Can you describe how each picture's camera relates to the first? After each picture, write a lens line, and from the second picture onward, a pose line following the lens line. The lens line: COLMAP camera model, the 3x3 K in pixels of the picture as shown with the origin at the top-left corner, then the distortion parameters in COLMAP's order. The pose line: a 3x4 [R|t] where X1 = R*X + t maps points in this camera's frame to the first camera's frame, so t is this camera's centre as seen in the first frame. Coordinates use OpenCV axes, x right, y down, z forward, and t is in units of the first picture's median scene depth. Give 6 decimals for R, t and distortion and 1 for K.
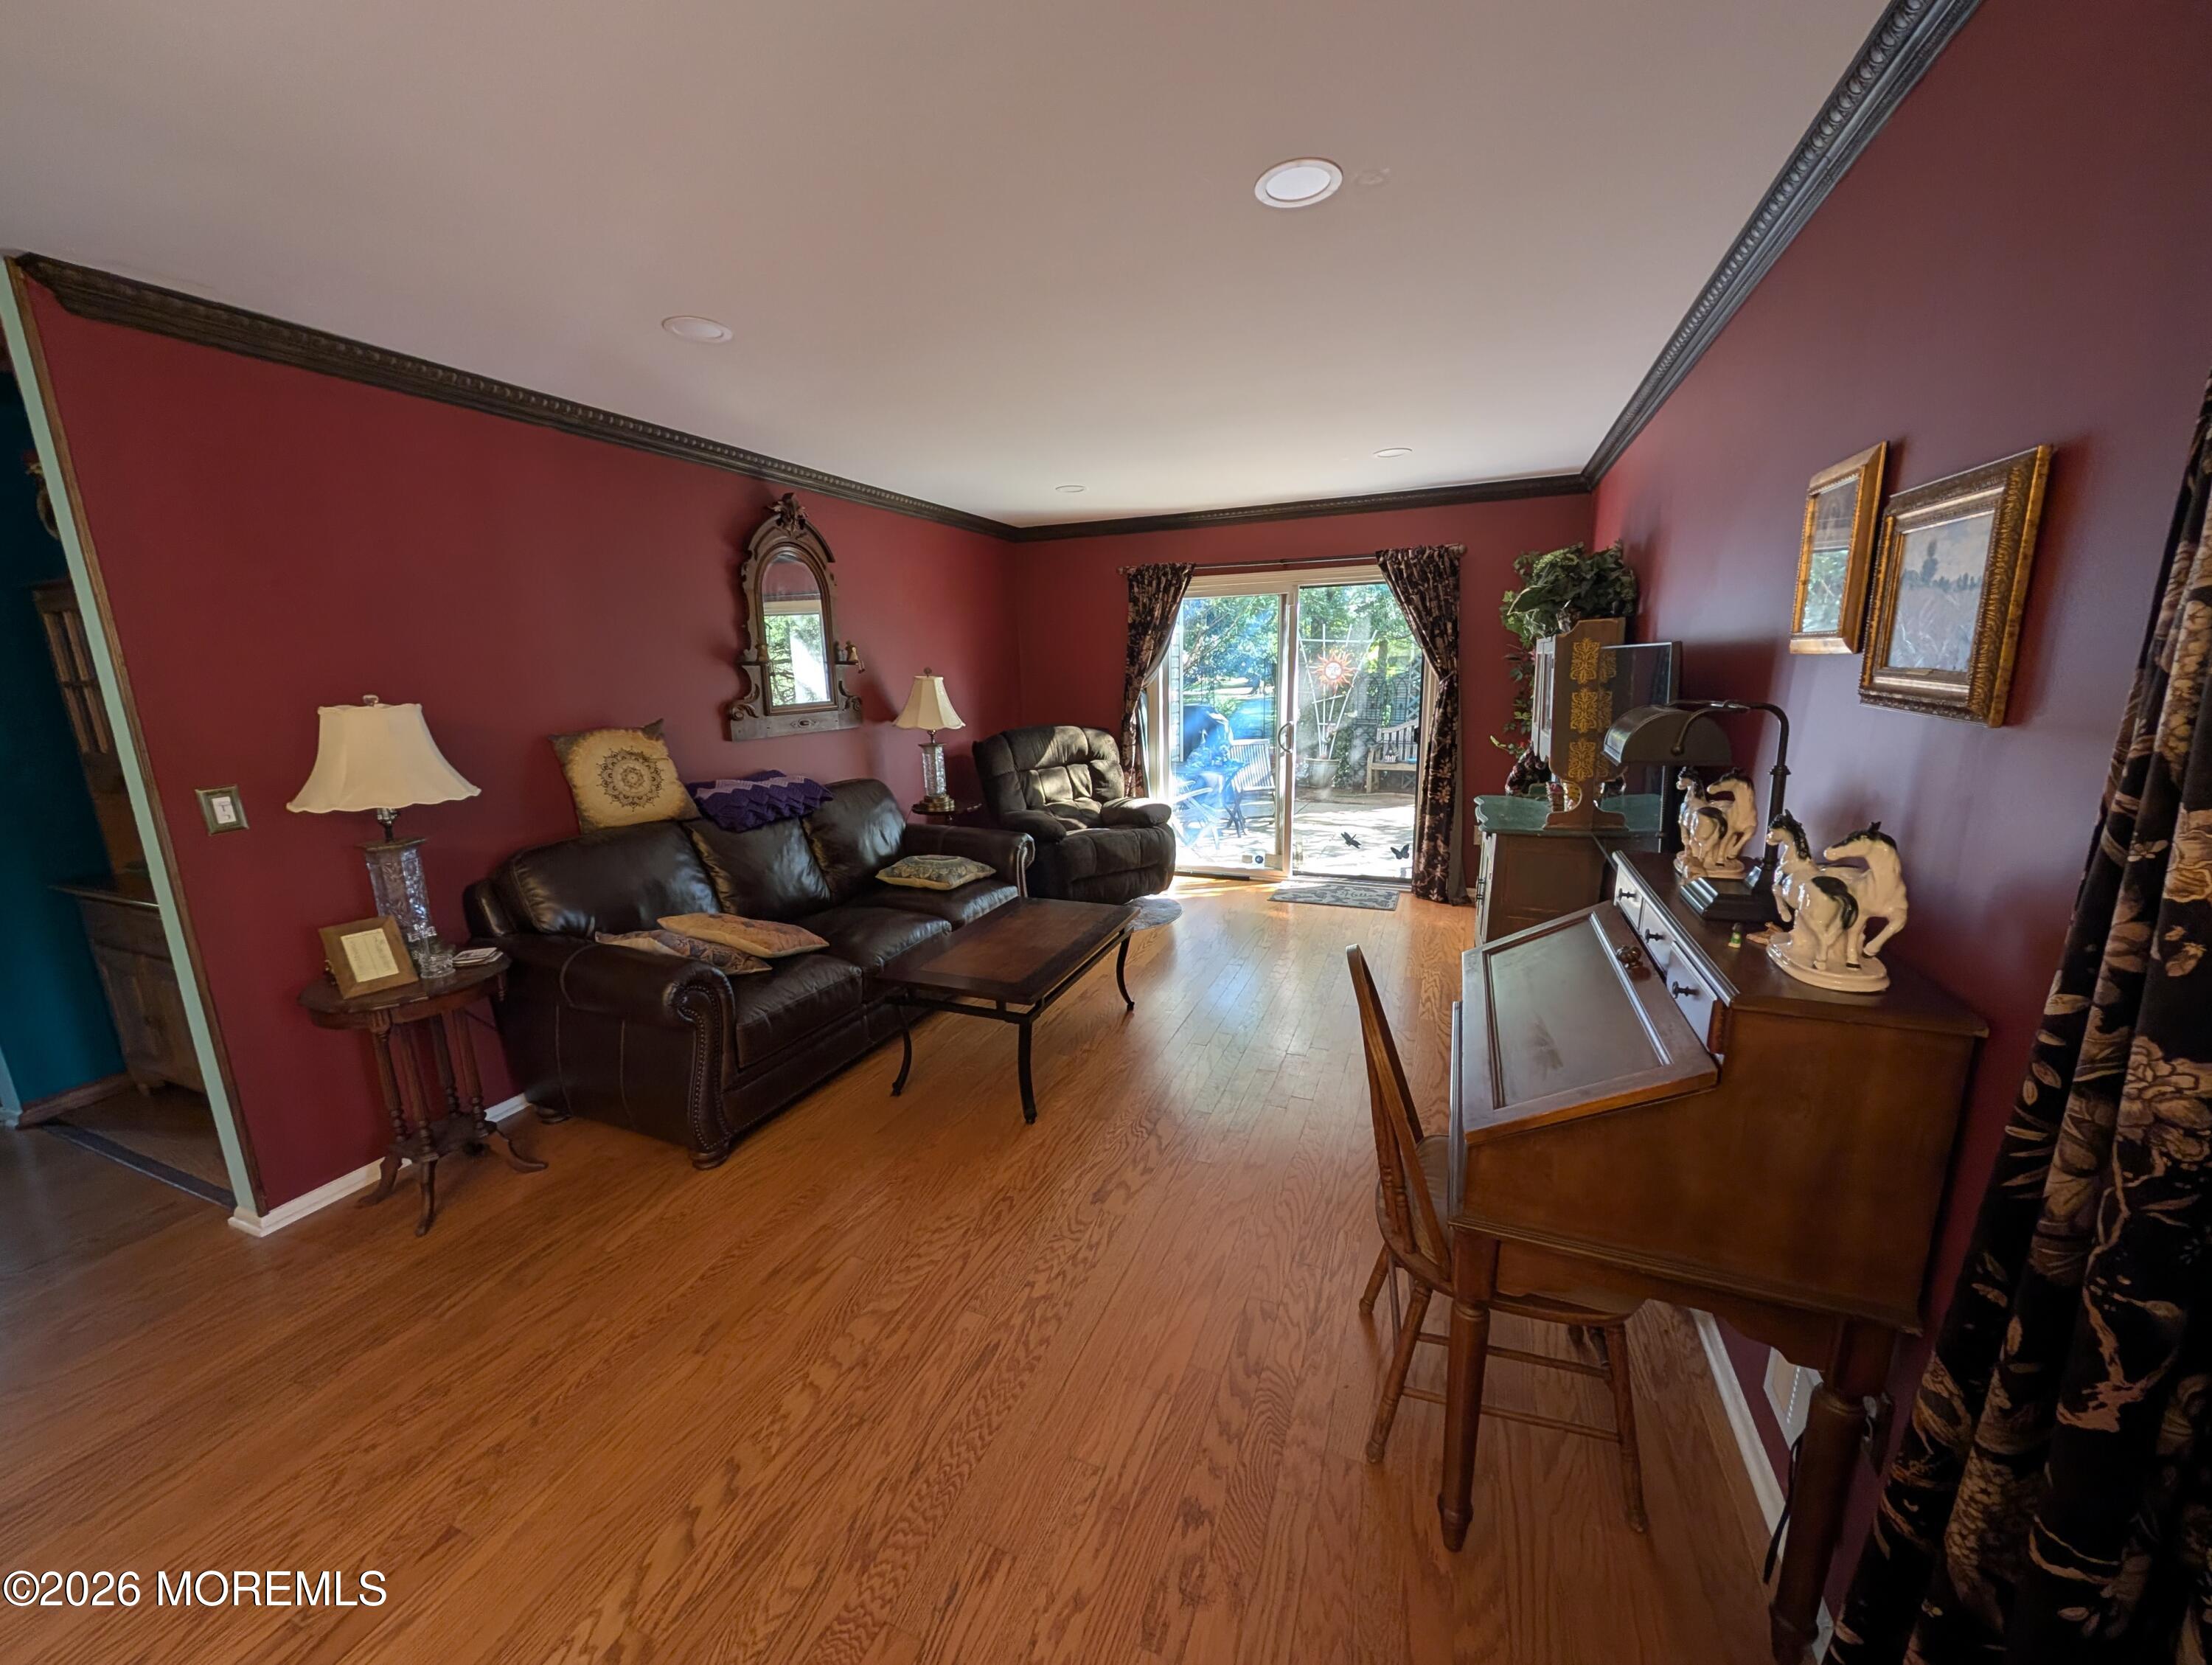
lens RADIAL K [[834.4, 0, 1099.6], [0, 834.4, 835.8], [0, 0, 1]] dist [0.000694, 0.000286]
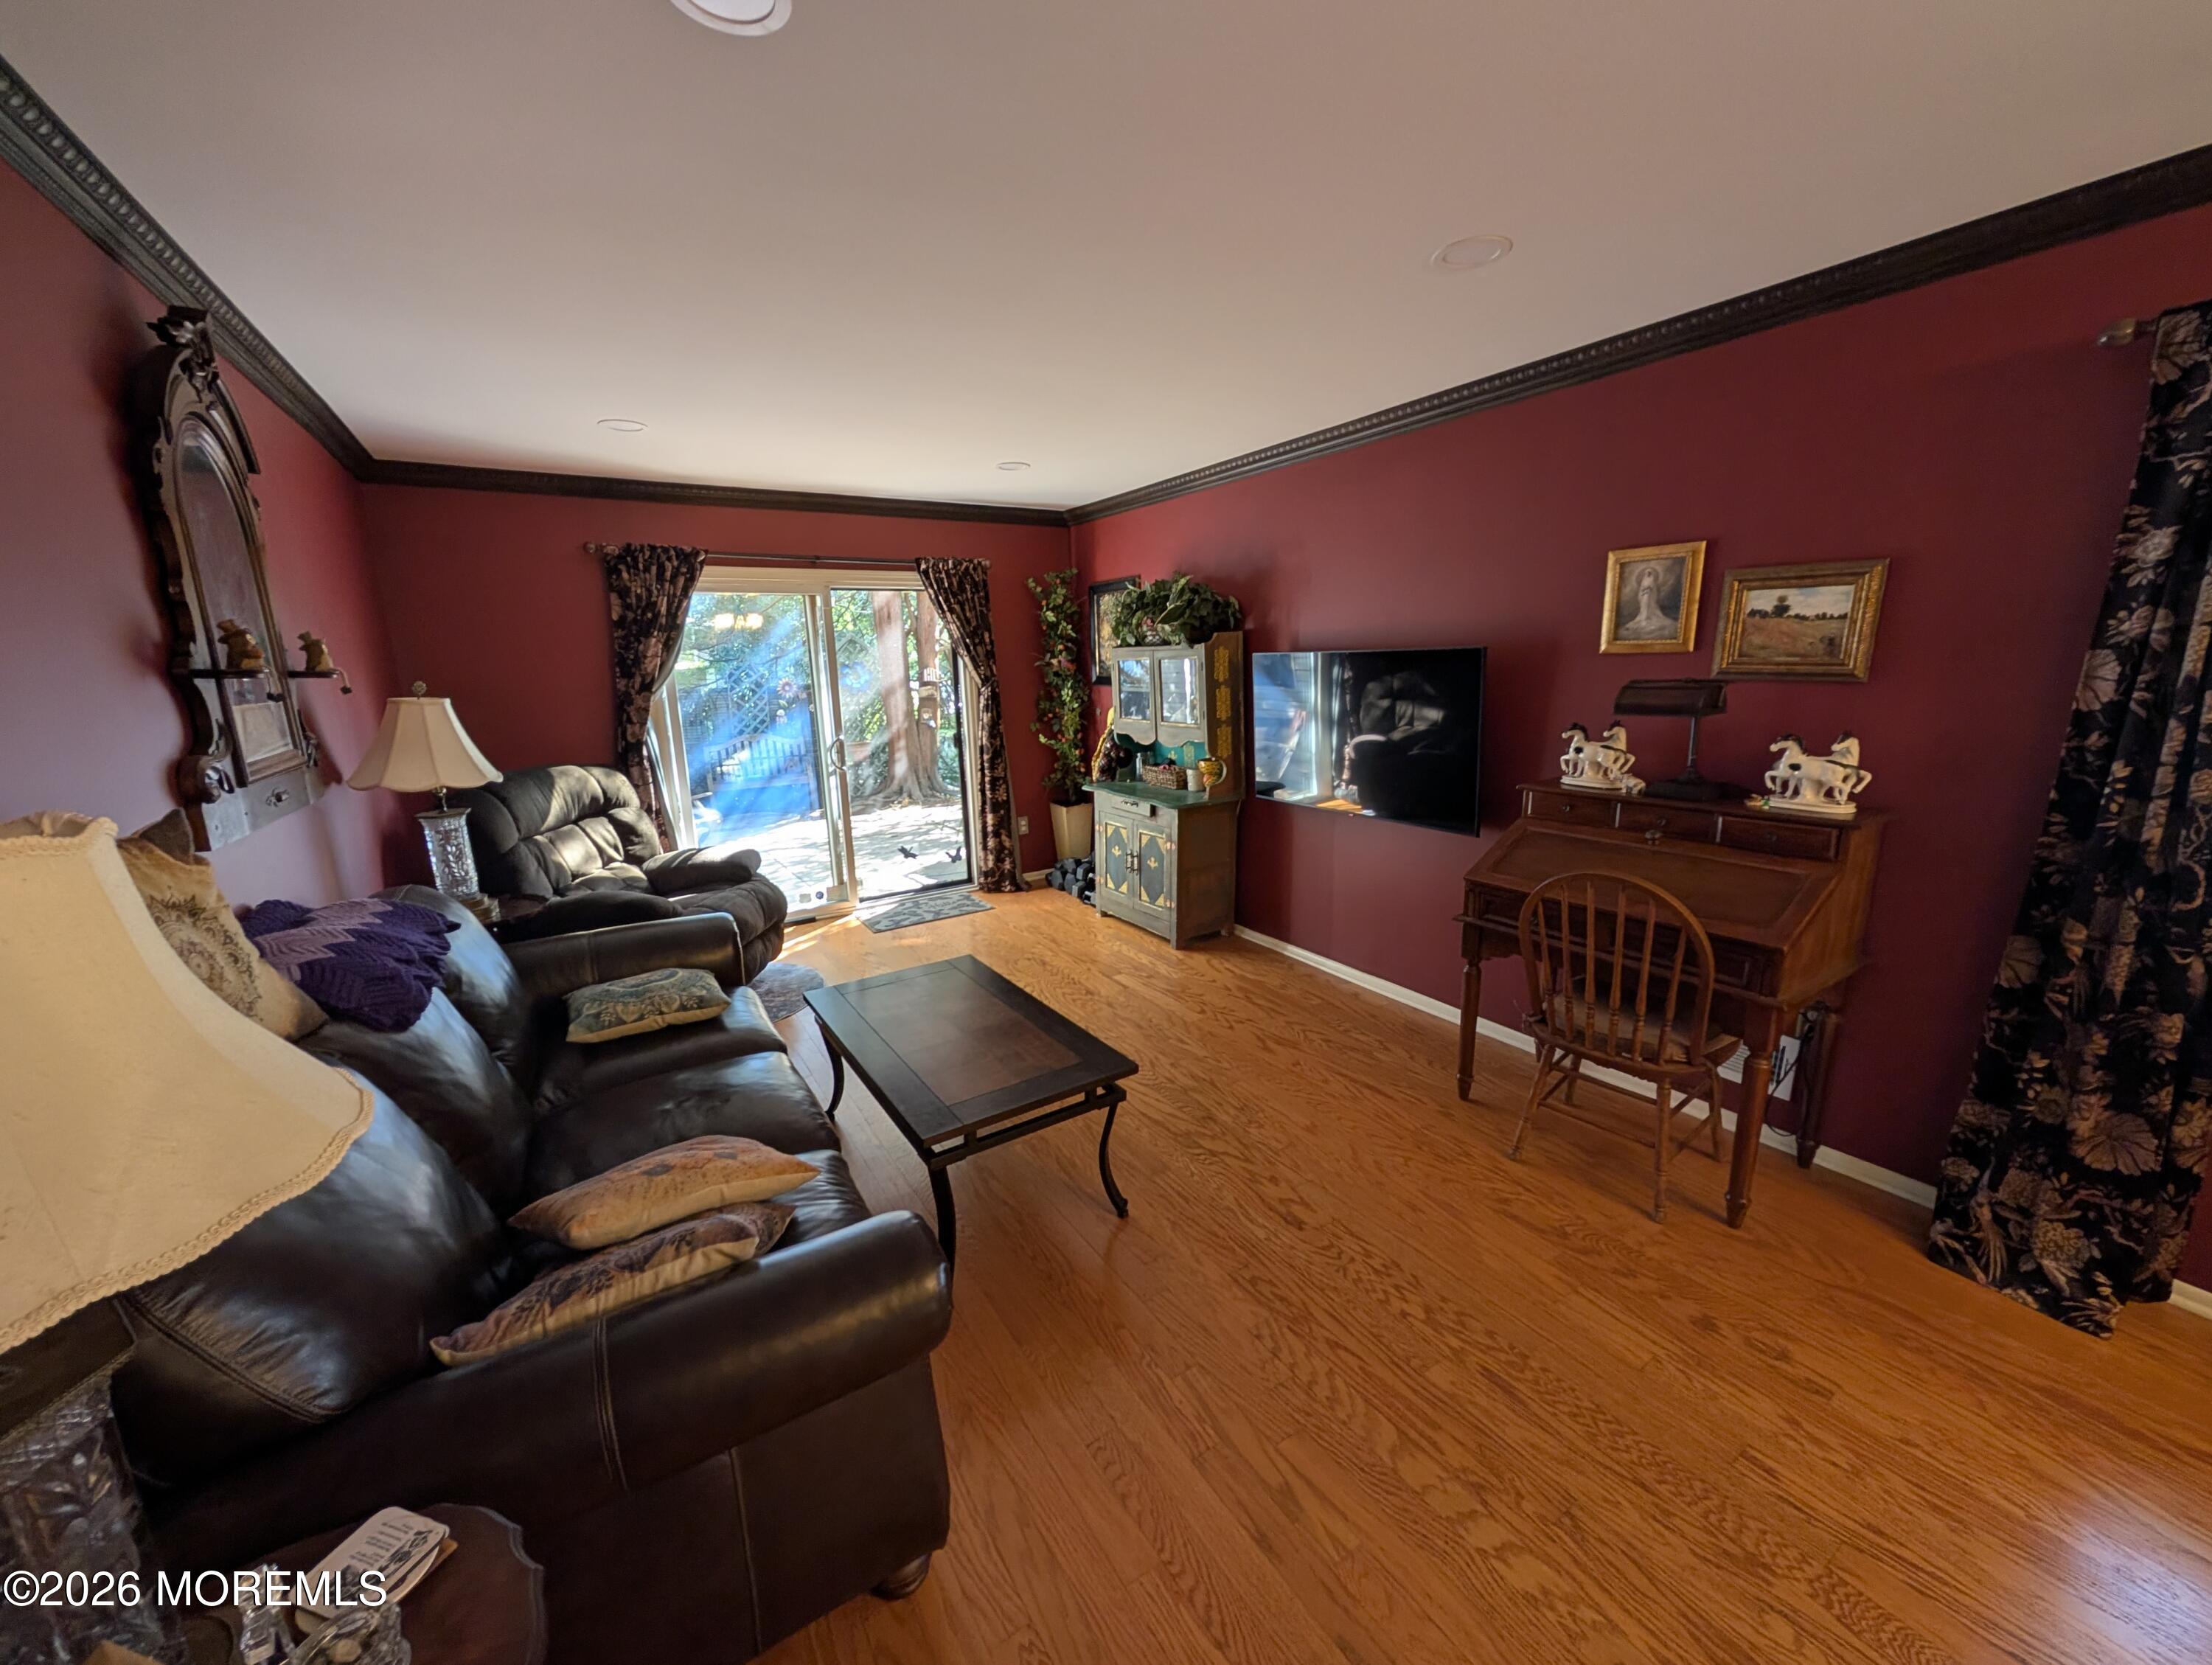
lens RADIAL K [[834.4, 0, 1107.2], [0, 834.4, 835.7], [0, 0, 1]] dist [0.000694, 0.000286]
pose [[0.570519, -0.165141, 0.804510, -0.361676], [0.179562, 0.980958, 0.074024, -0.047473], [-0.801415, 0.102227, 0.589308, 0.251162]]
